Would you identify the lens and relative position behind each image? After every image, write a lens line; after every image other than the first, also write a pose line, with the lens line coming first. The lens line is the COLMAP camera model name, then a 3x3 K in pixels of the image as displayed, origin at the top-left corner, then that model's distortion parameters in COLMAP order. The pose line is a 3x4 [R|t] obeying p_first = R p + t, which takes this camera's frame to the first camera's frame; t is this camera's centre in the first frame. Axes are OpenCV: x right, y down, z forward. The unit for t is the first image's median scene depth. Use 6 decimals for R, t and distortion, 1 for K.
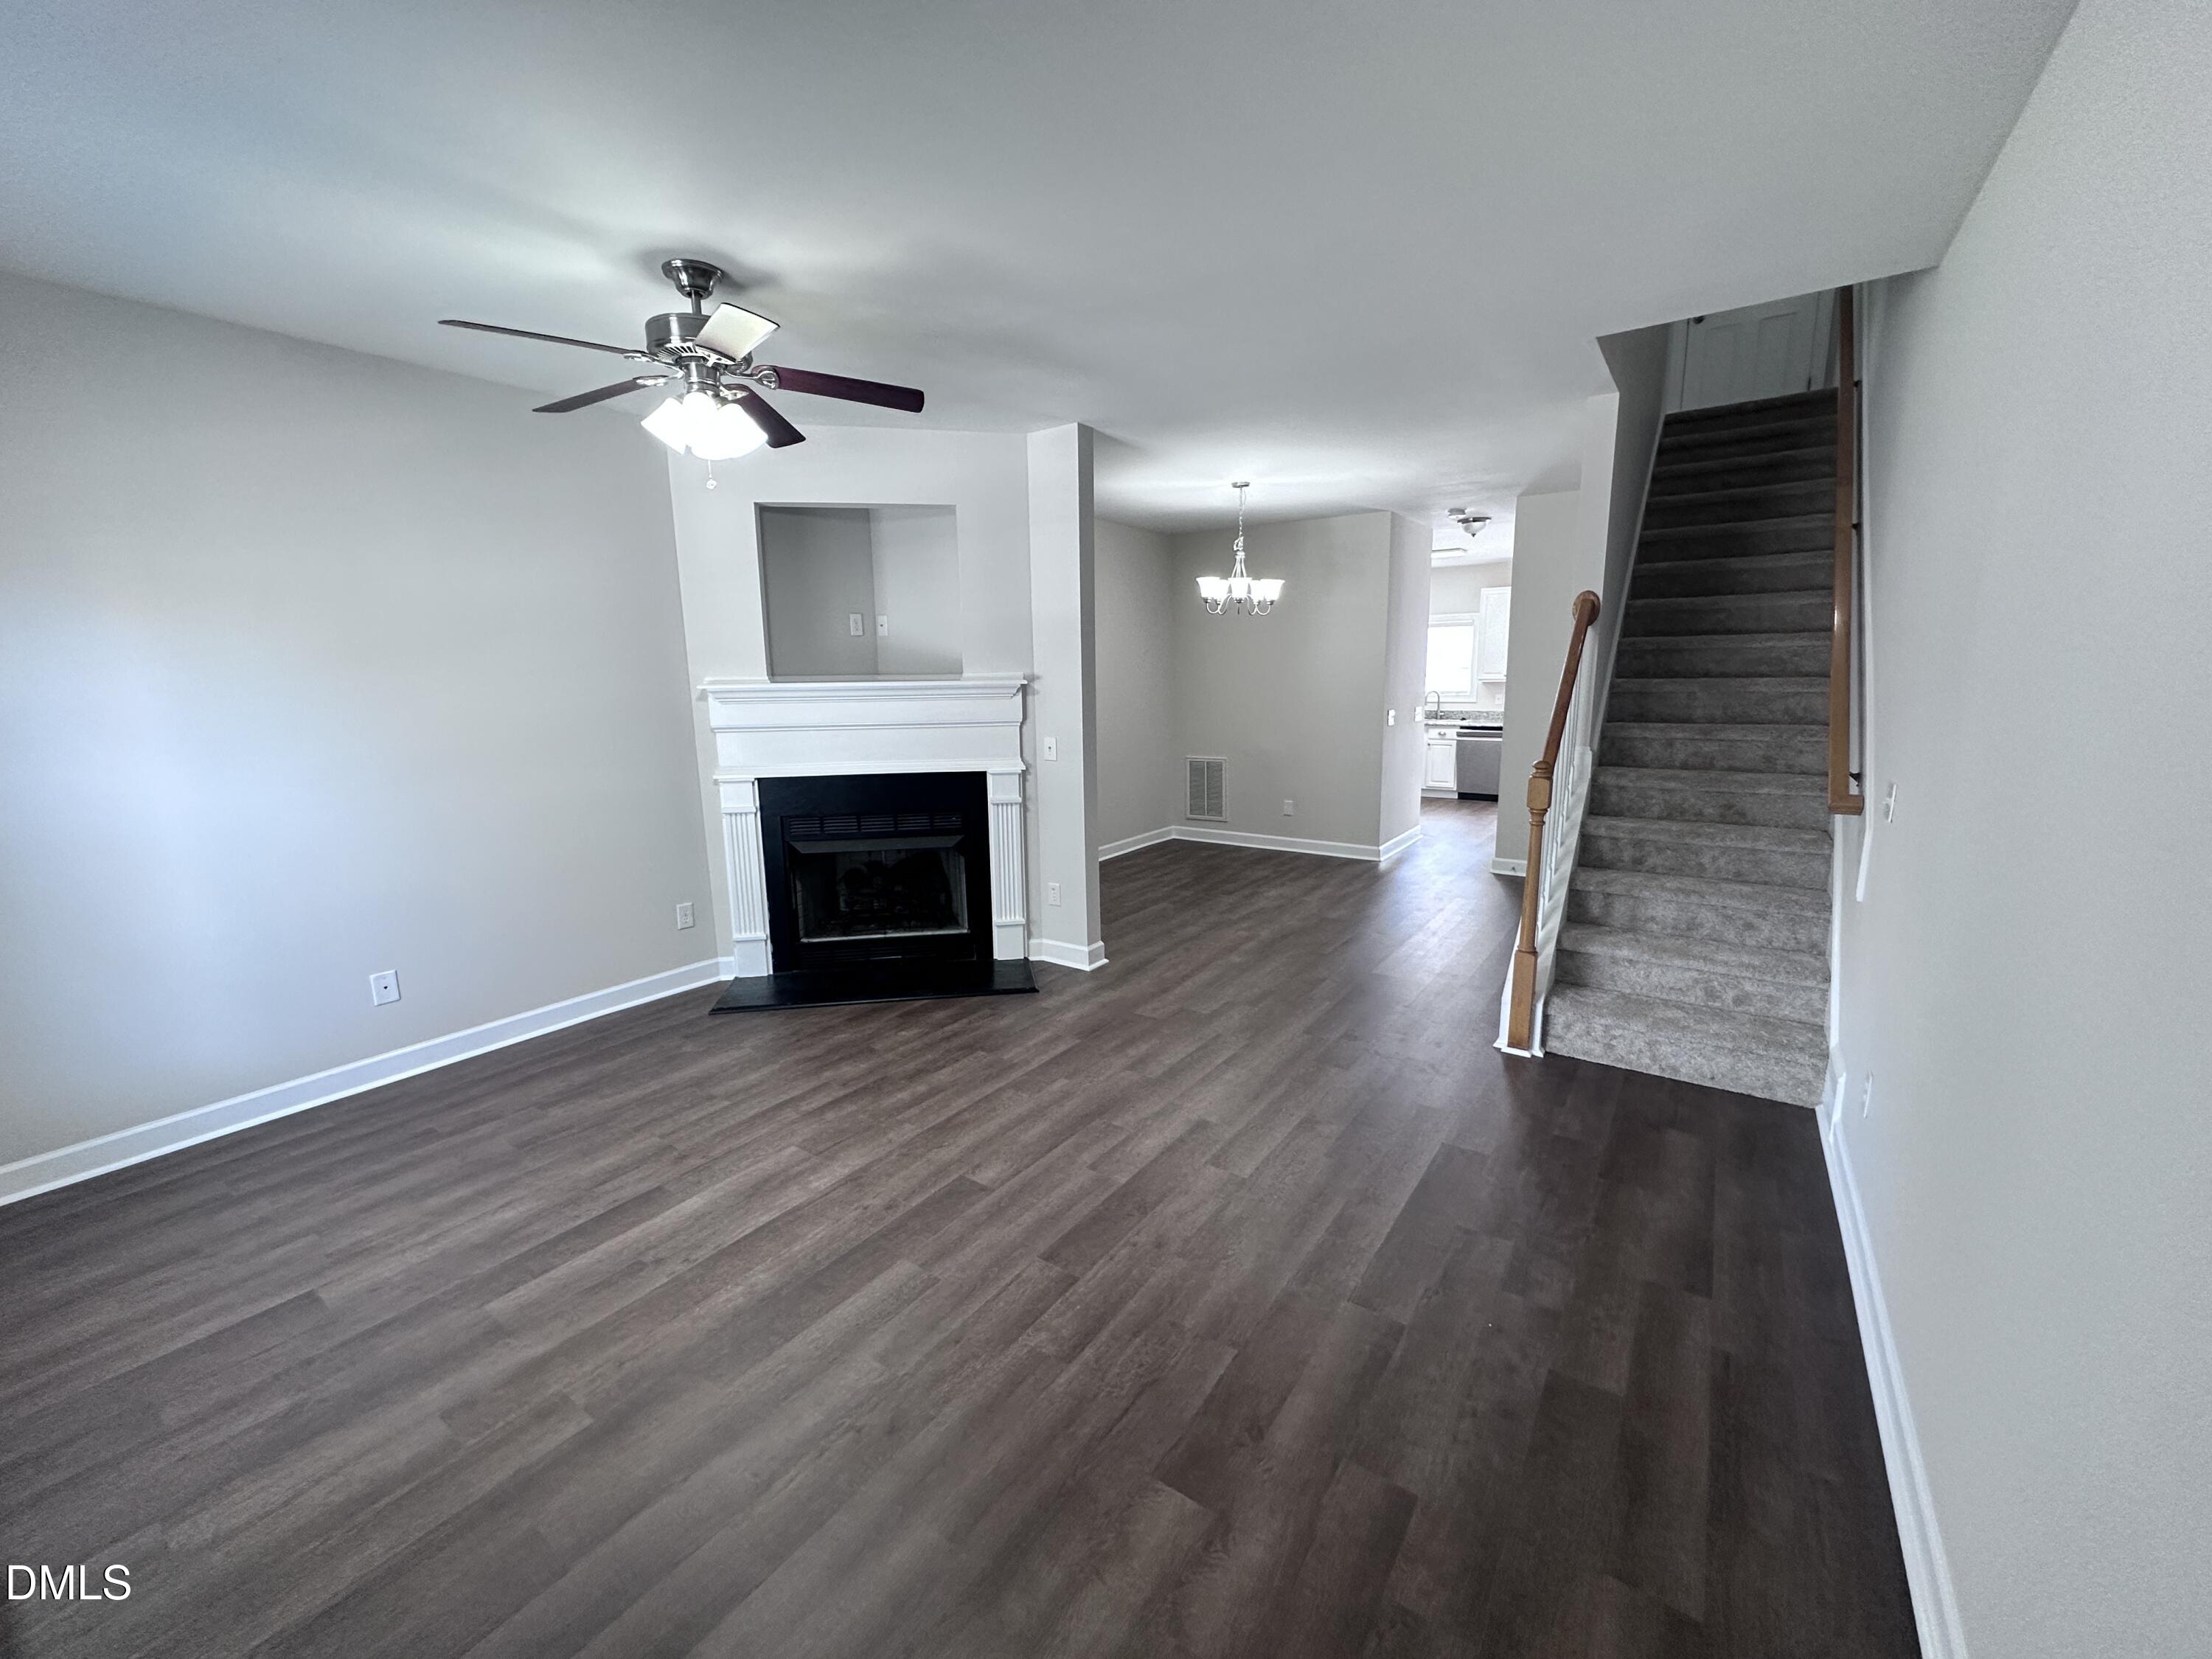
lens RADIAL K [[881.0, 0, 1106.0], [0, 881.0, 829.5], [0, 0, 1]] dist [-0.000755, 0.000124]
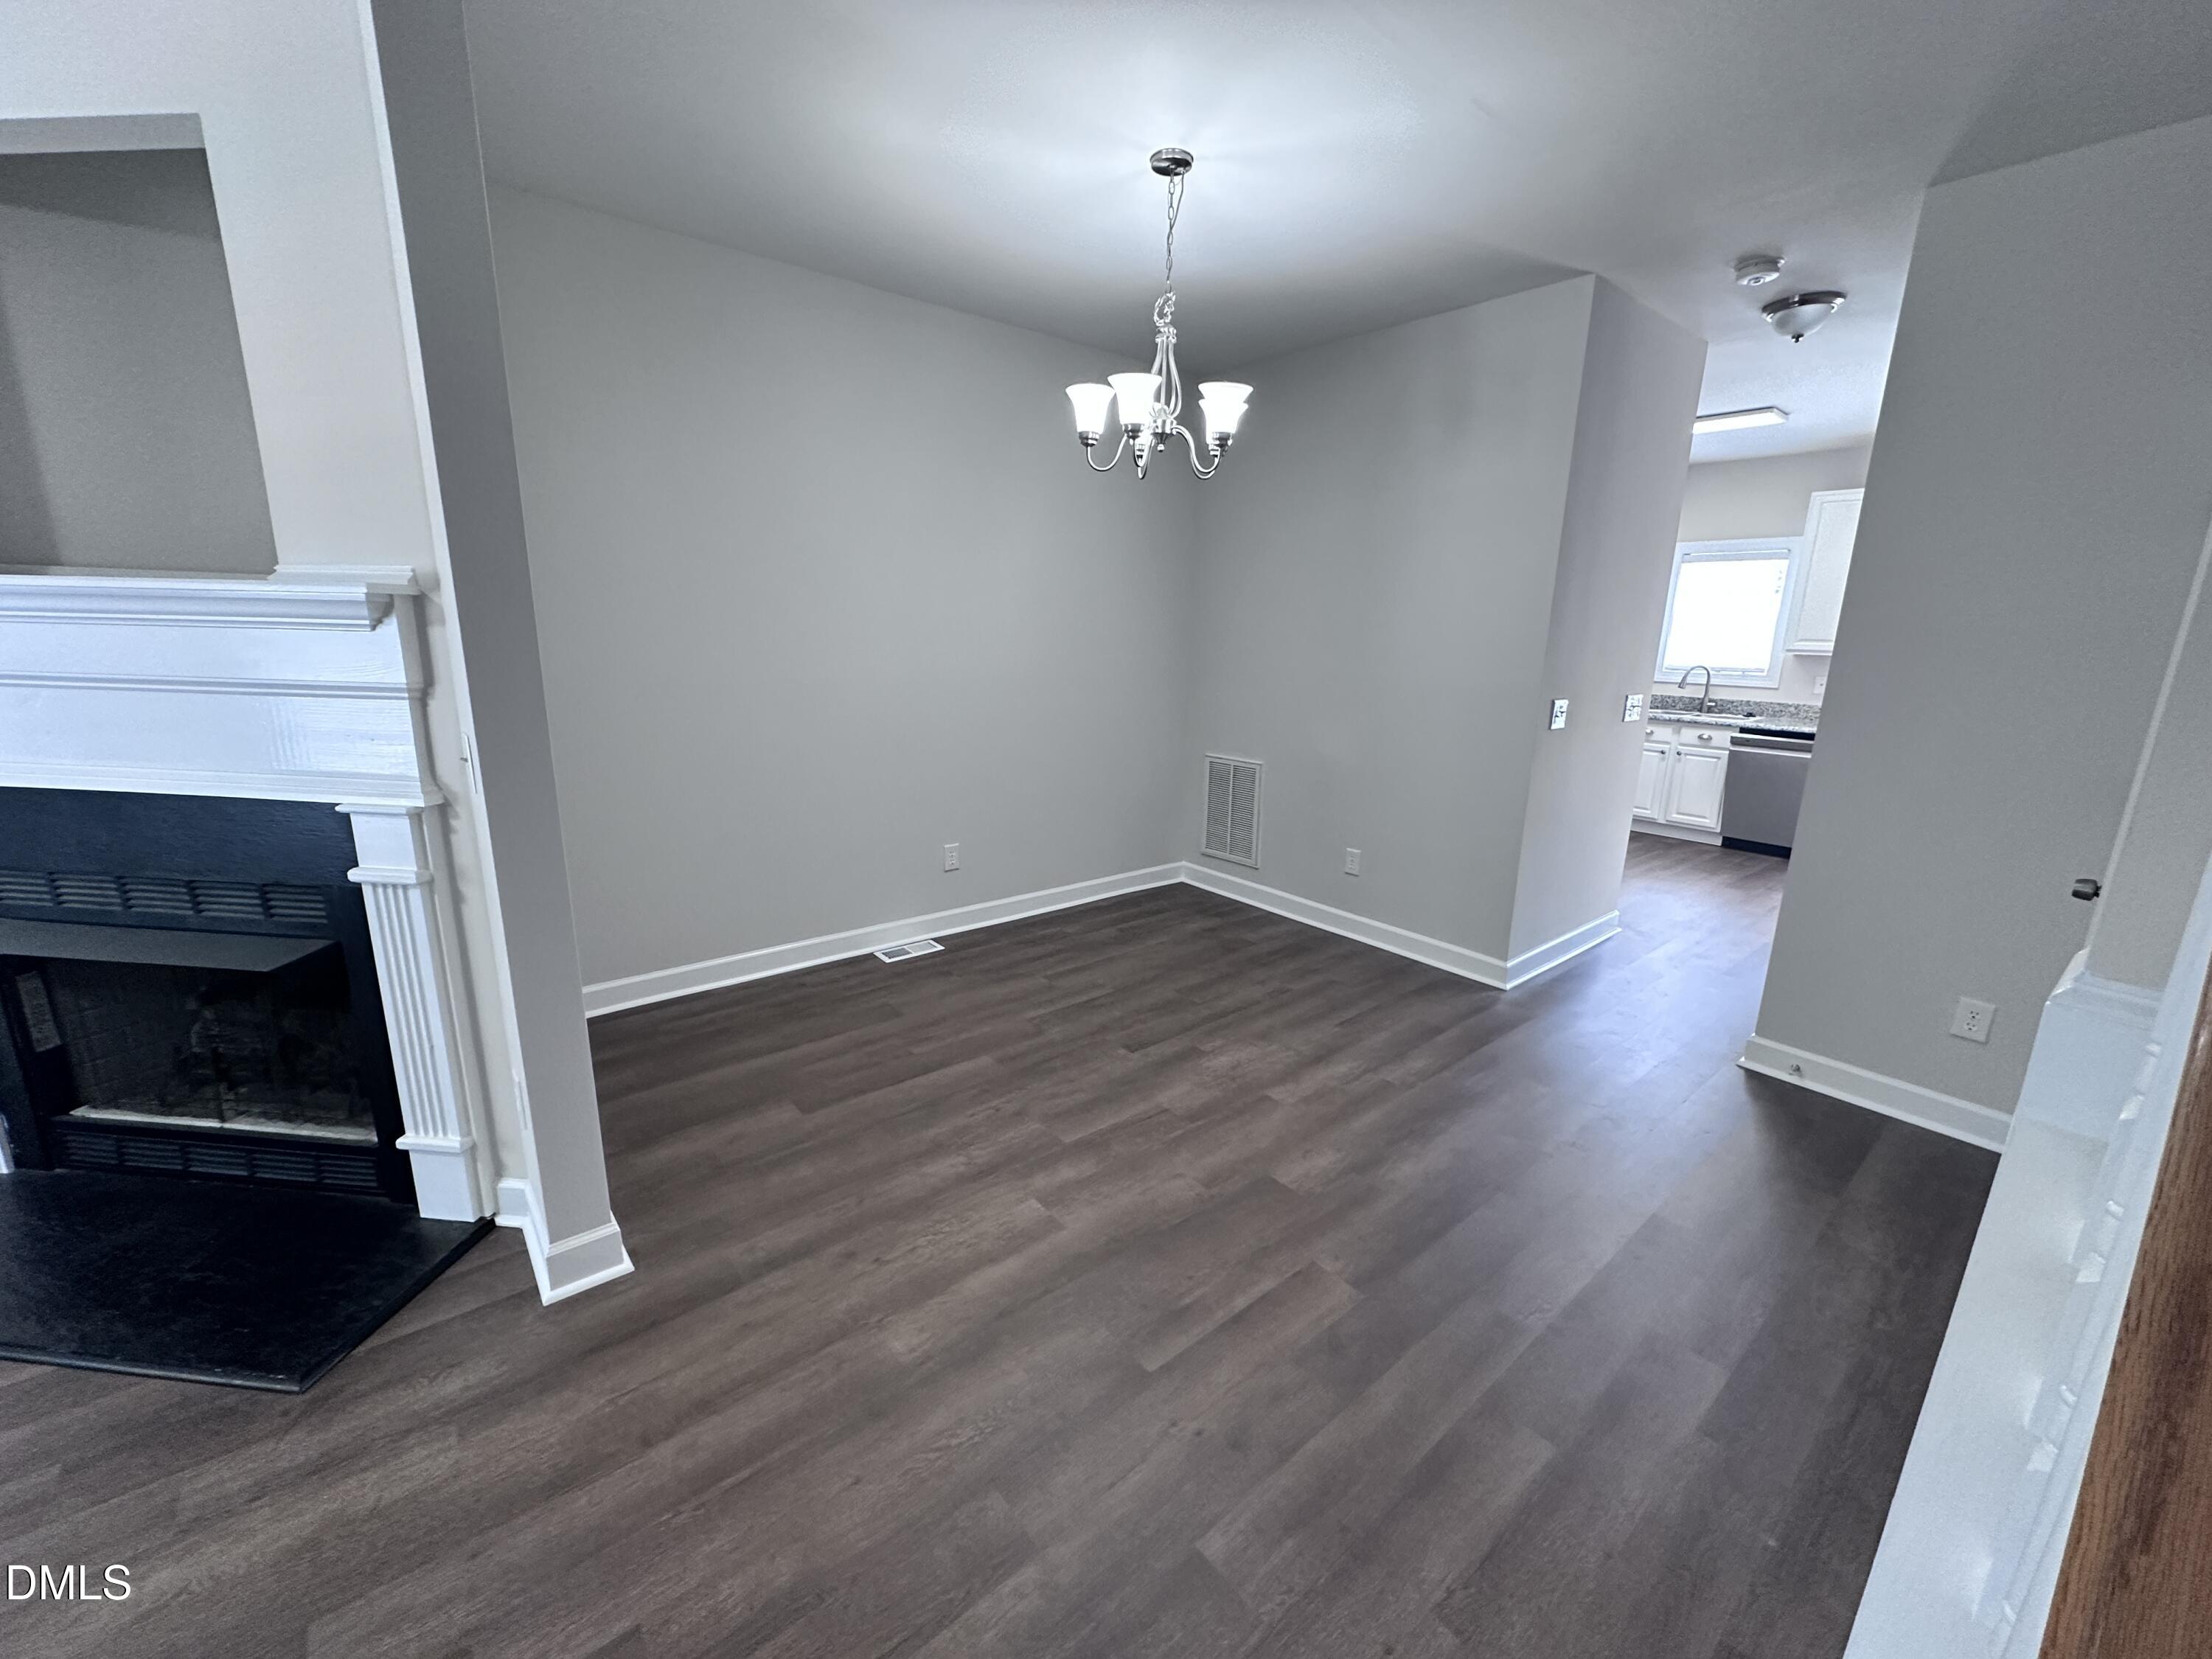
lens RADIAL K [[881.0, 0, 1106.0], [0, 881.0, 829.5], [0, 0, 1]] dist [-0.000755, 0.000124]
pose [[0.963333, 0.097413, -0.250001, 0.206094], [-0.084288, 0.994466, 0.062705, -0.071214], [0.254726, -0.039334, 0.966213, 0.443820]]
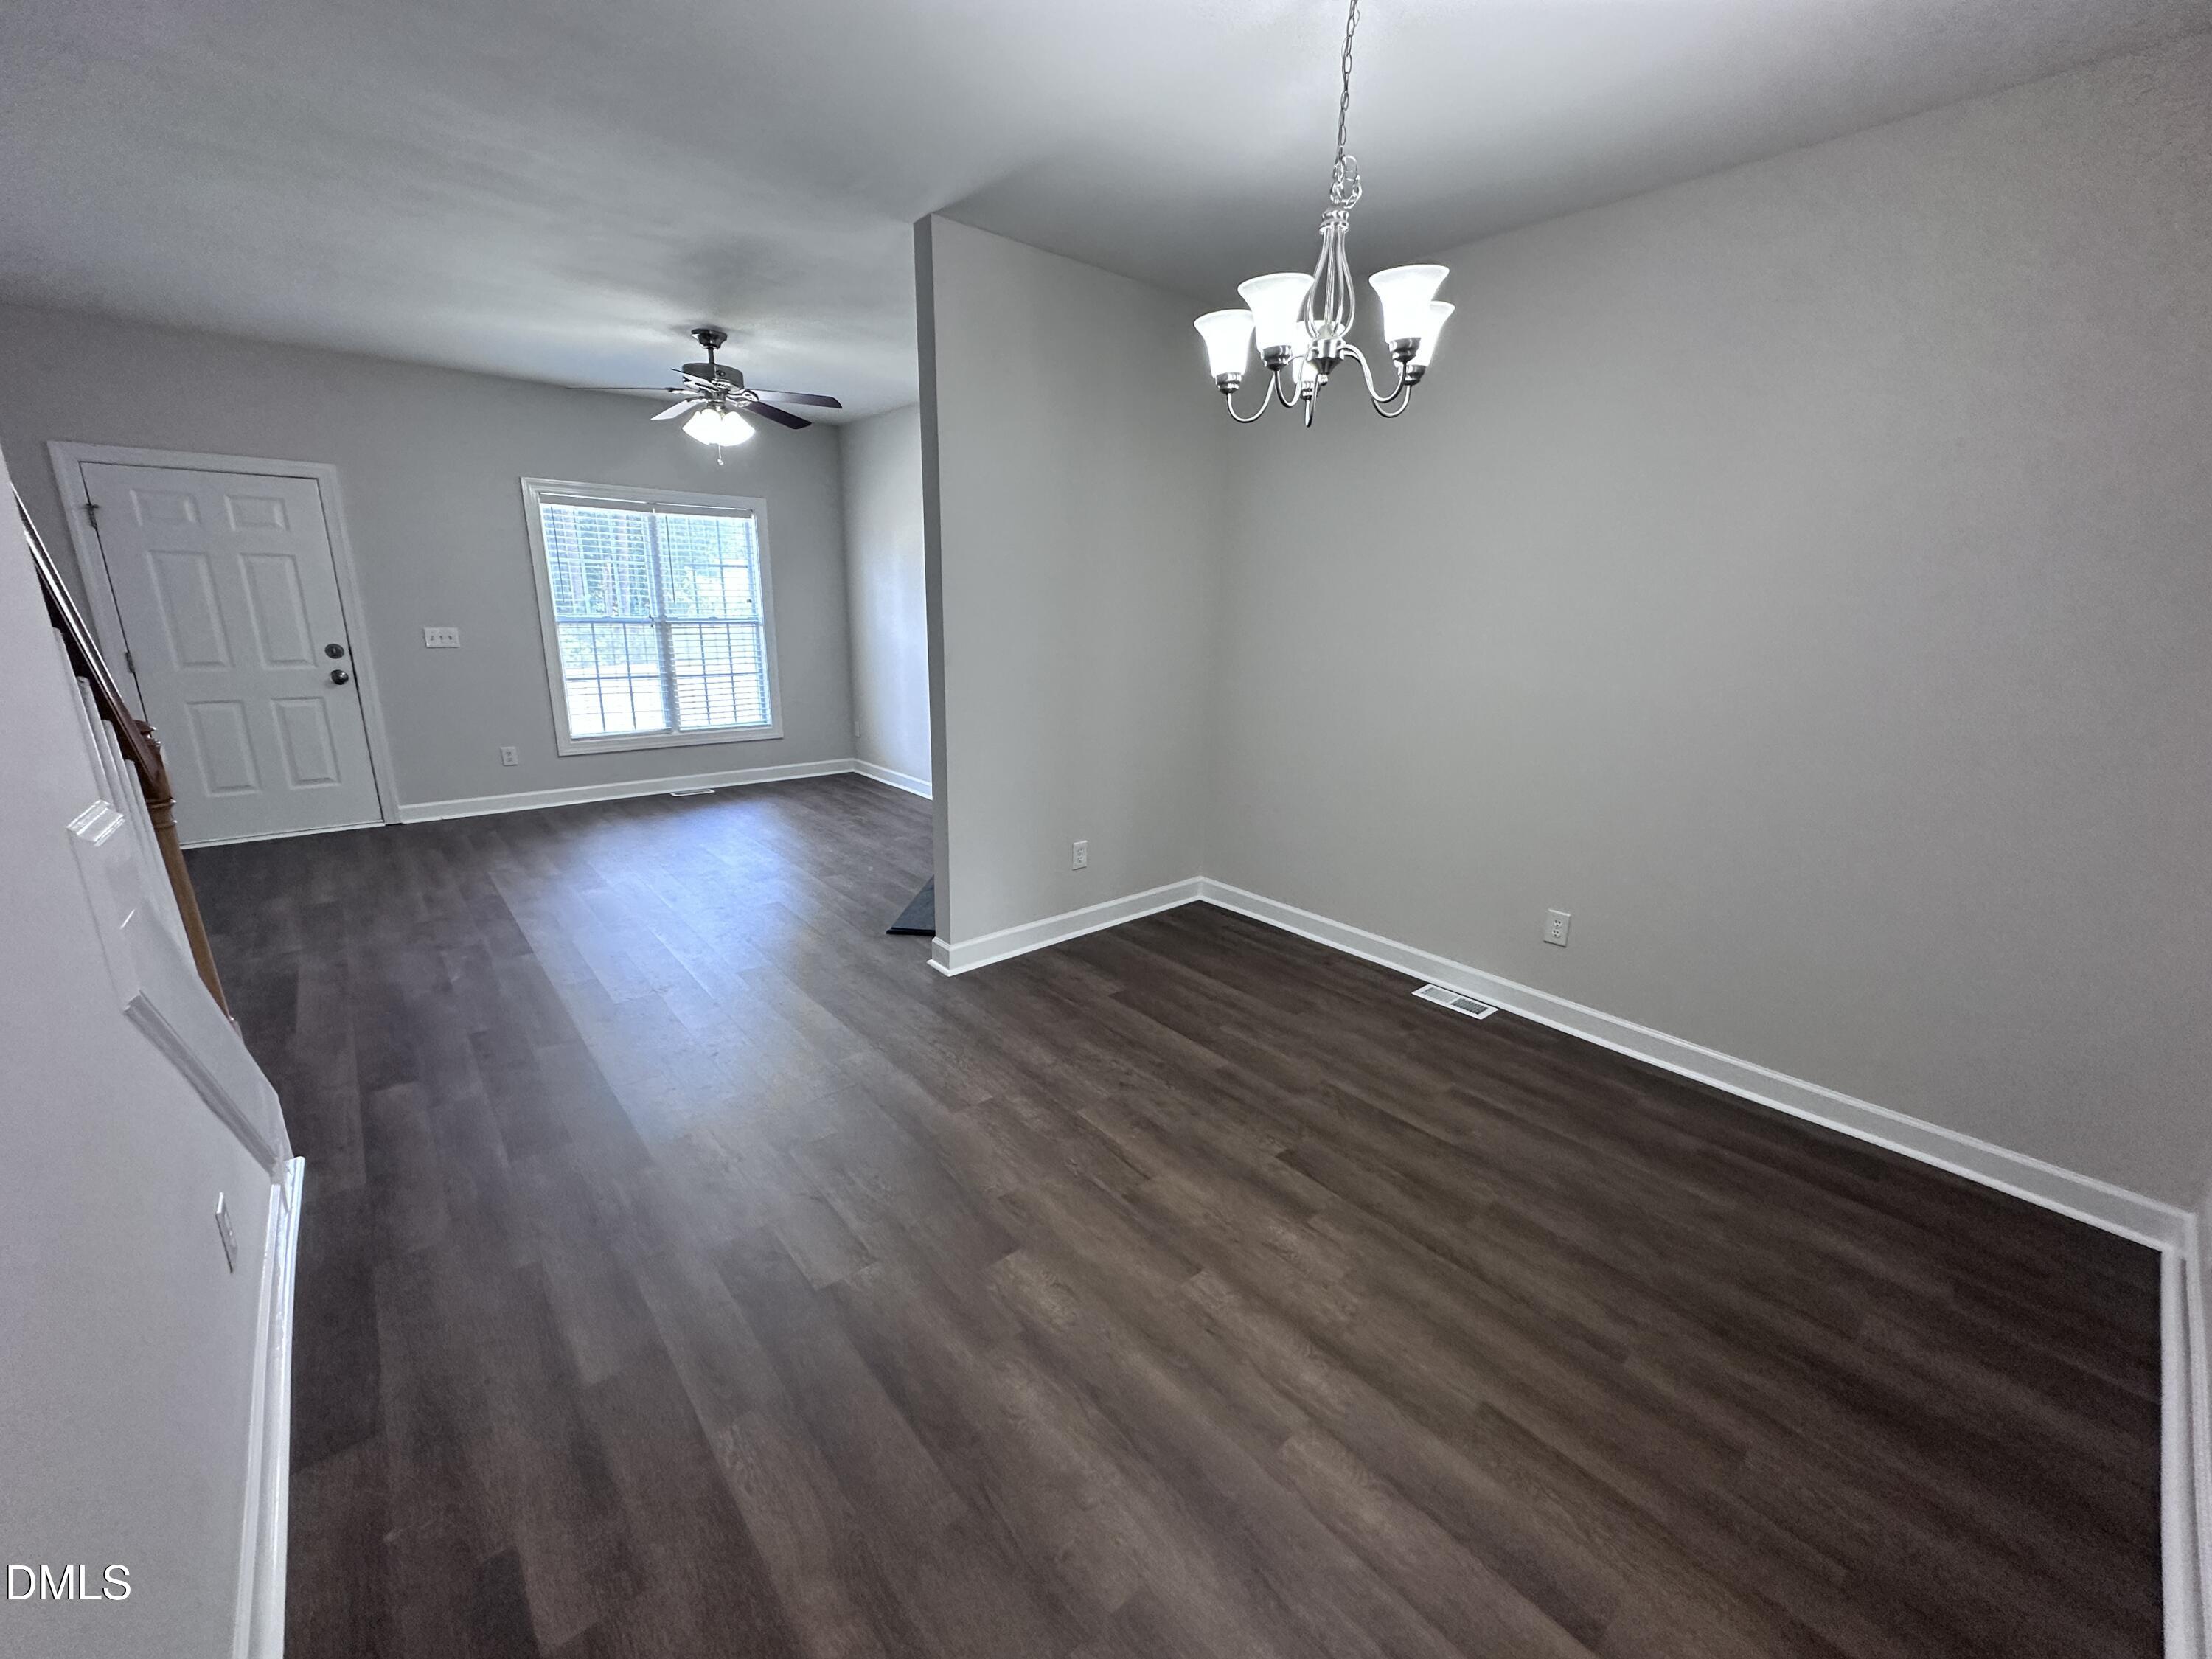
lens RADIAL K [[881.0, 0, 1106.0], [0, 881.0, 829.5], [0, 0, 1]] dist [-0.000755, 0.000124]
pose [[-0.245556, 0.259750, -0.933934, 0.426852], [-0.191993, 0.931315, 0.309502, -0.149478], [0.950179, 0.255309, -0.178819, 0.828504]]
